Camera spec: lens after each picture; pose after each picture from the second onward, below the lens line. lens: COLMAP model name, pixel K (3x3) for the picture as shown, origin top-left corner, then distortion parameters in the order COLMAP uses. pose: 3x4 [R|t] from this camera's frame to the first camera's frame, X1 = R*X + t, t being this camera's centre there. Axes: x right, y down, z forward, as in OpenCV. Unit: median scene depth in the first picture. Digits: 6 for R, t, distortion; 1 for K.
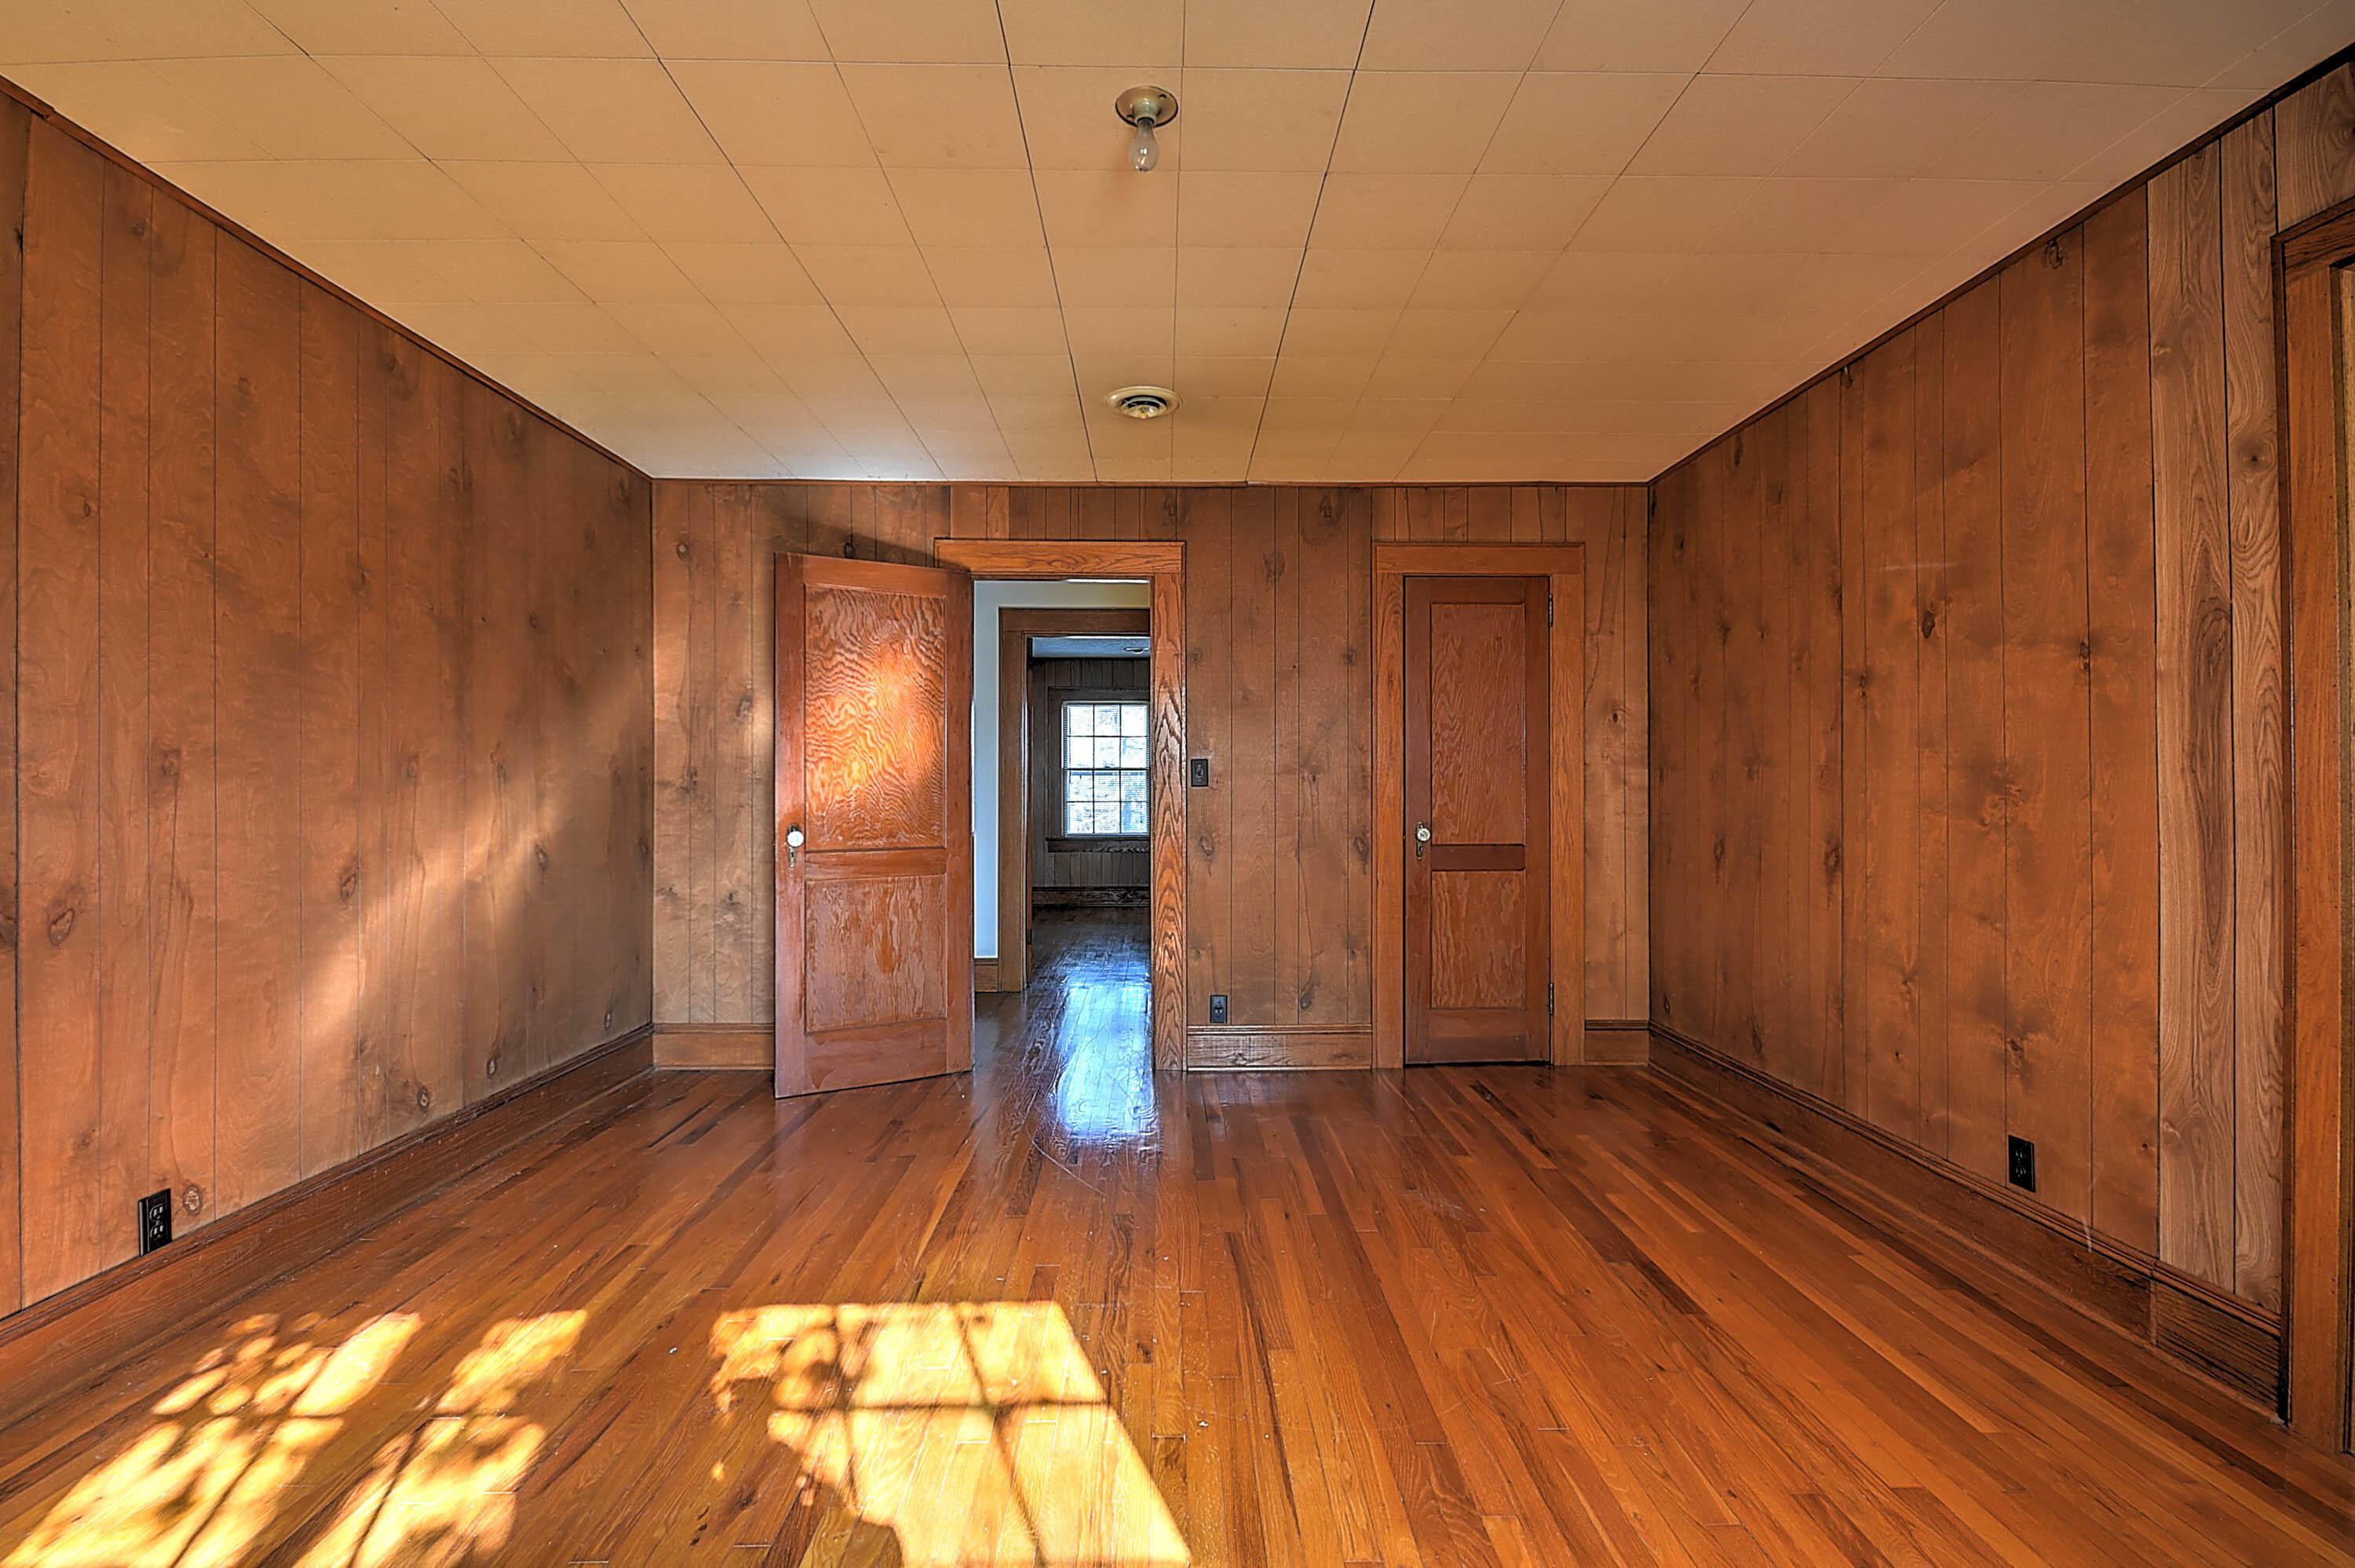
lens RADIAL K [[1019.5, 0, 1177.5], [0, 1019.5, 784.0], [0, 0, 1]] dist [0.024097, -0.017641]
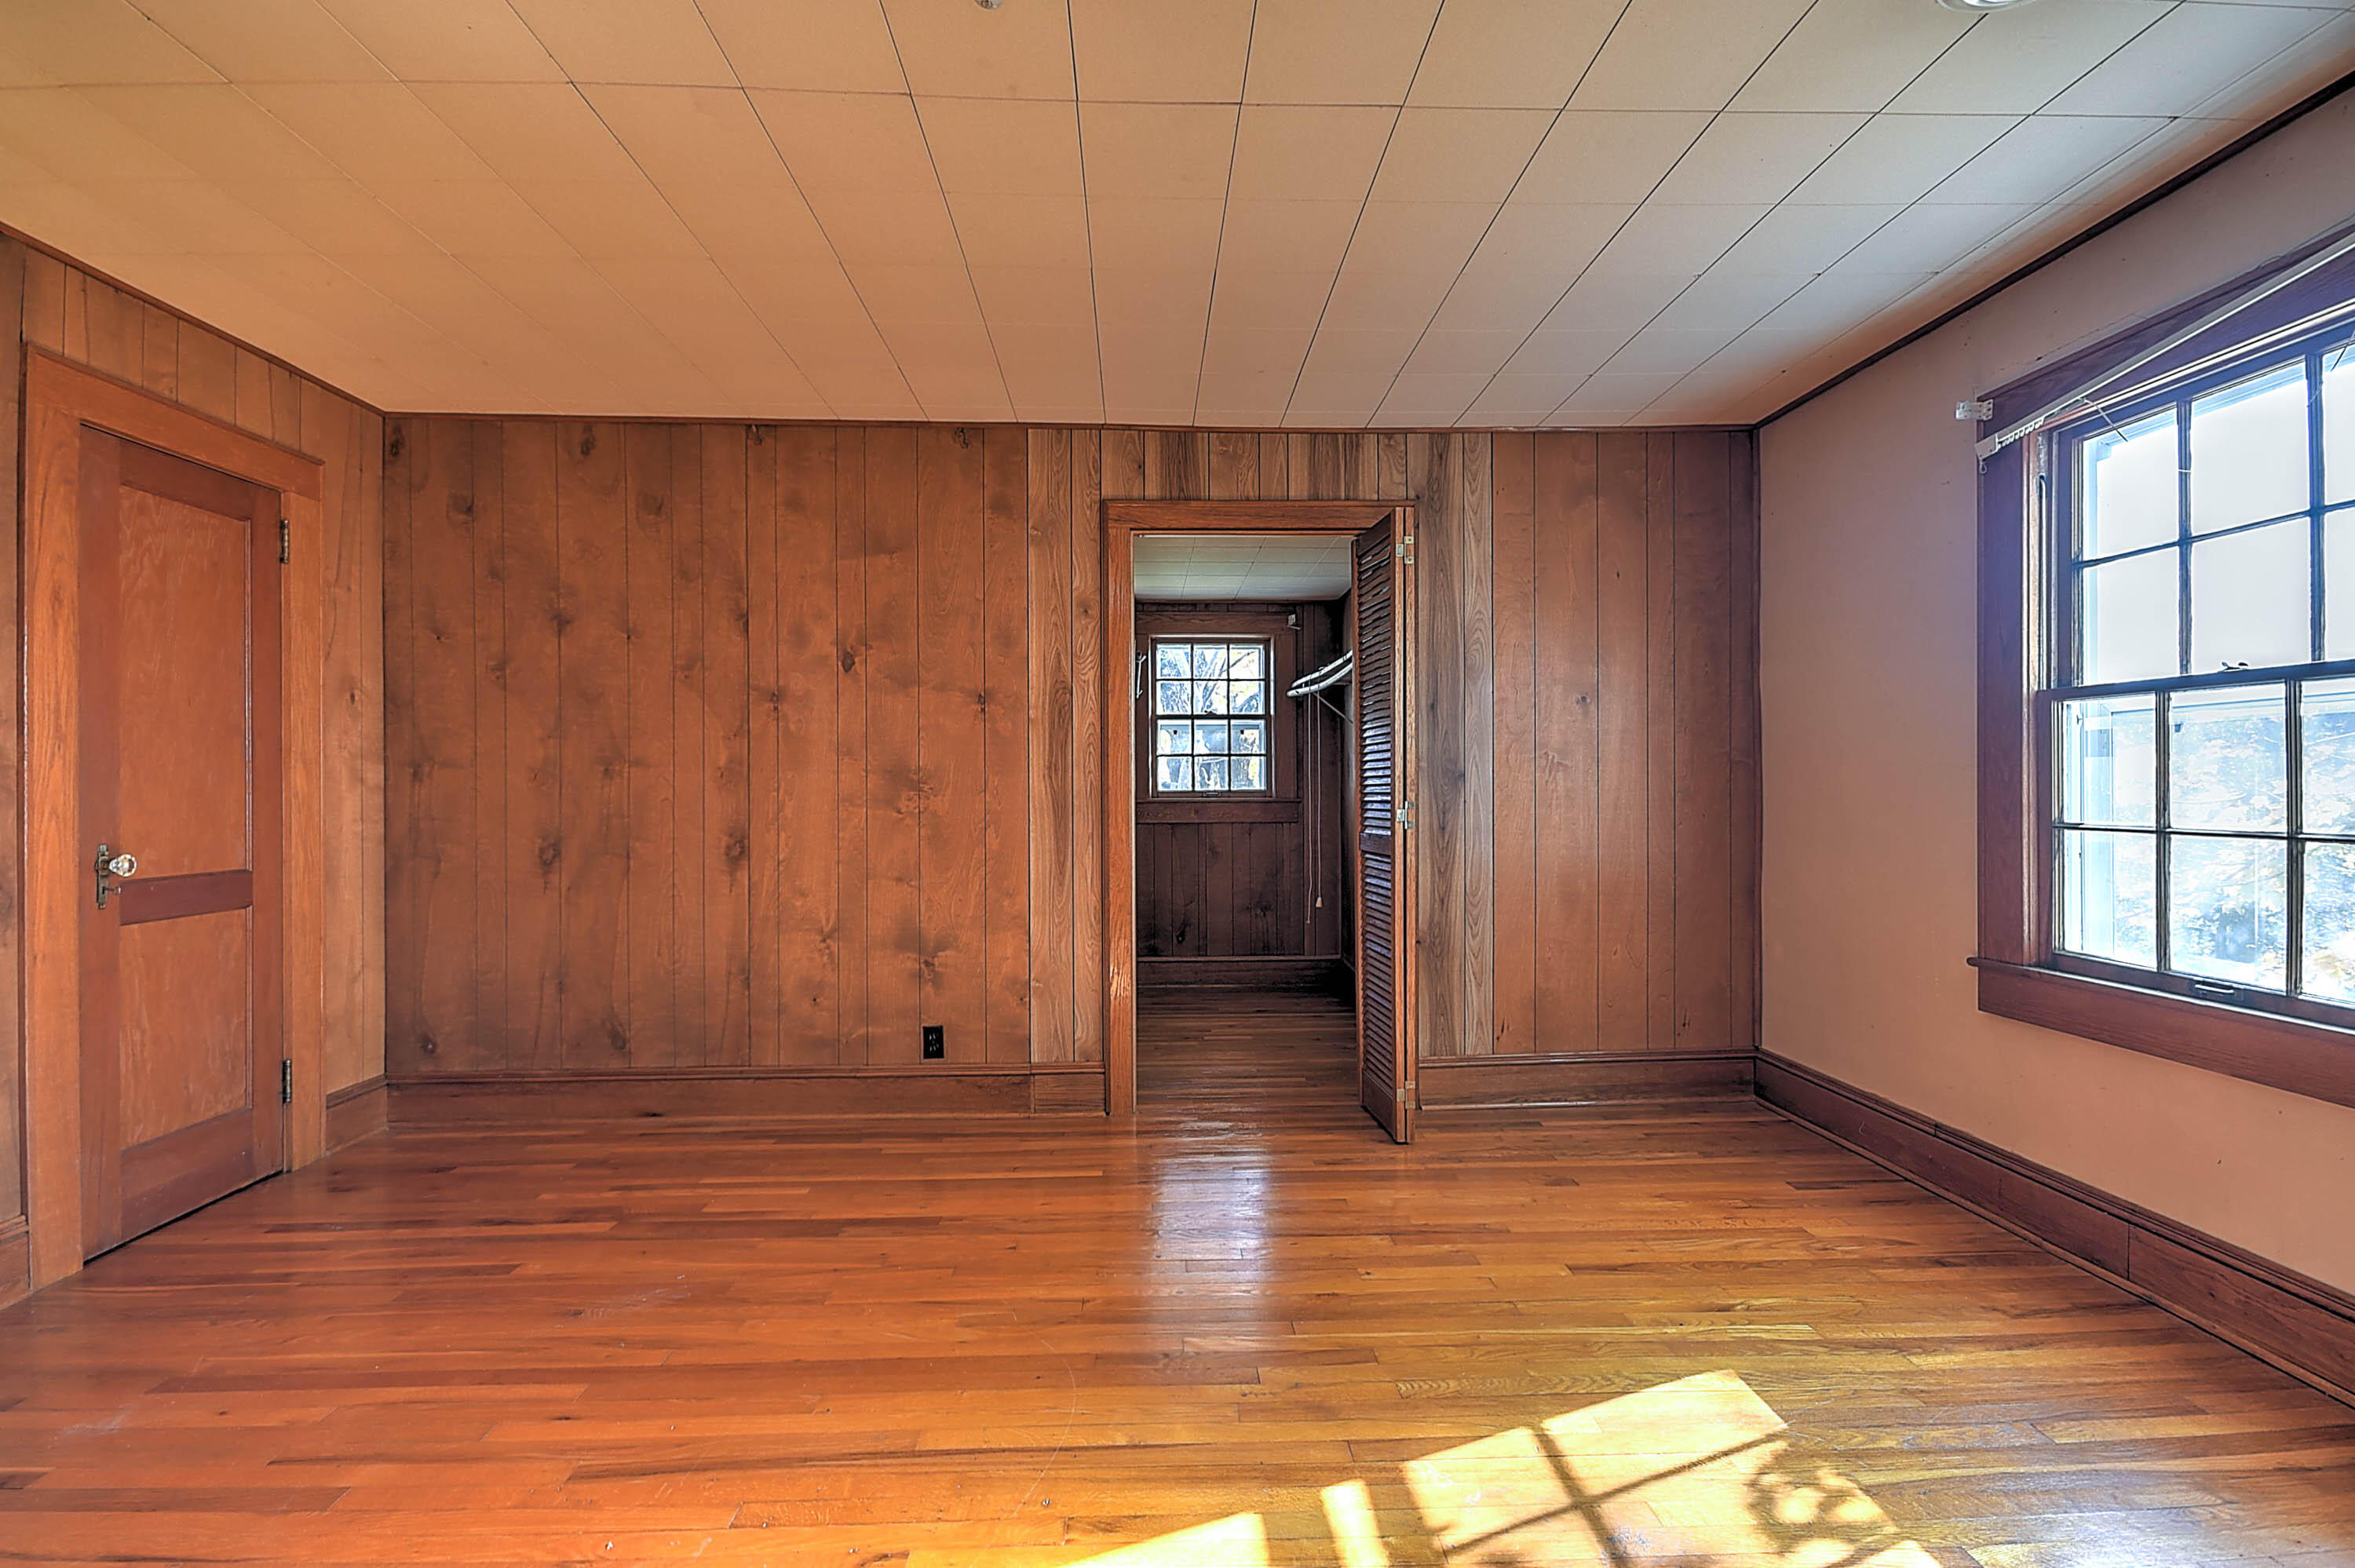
lens RADIAL K [[1032.3, 0, 1177.5], [0, 1032.3, 784.0], [0, 0, 1]] dist [0.001300, 0.000064]
pose [[-0.024472, 0.003569, 0.999694, -0.547469], [-0.001413, 0.999993, -0.003604, 0.003920], [-0.999700, -0.001501, -0.024467, 0.567813]]
